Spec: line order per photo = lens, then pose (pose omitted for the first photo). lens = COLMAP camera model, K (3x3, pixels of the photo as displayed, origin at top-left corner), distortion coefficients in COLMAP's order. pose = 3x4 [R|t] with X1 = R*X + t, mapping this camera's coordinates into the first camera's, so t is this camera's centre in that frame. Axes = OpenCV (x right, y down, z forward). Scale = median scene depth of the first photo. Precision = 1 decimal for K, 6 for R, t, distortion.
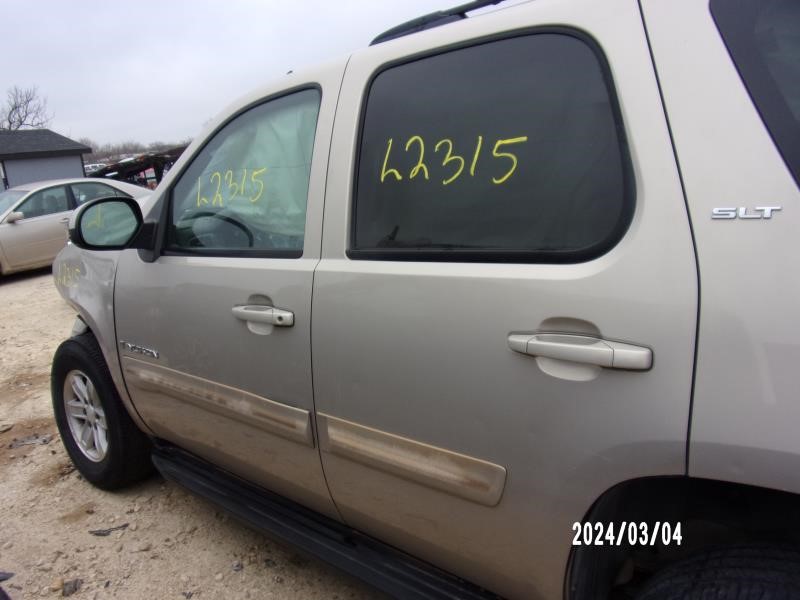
lens RADIAL K [[559.8, 0, 400.0], [0, 559.8, 289.9], [0, 0, 1]] dist [-0.003689, -0.001052]
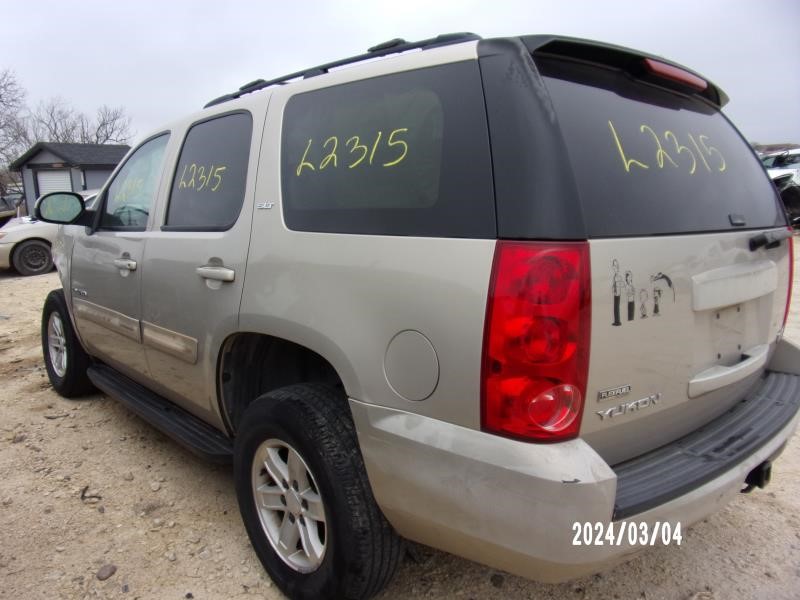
lens RADIAL K [[556.5, 0, 400.0], [0, 556.5, 300.0], [0, 0, 1]] dist [0.003773, 0.003373]
pose [[0.990713, 0.084876, -0.106224, 0.540552], [-0.088759, 0.995527, -0.032374, 0.094703], [0.103001, 0.041502, 0.993815, -0.409313]]
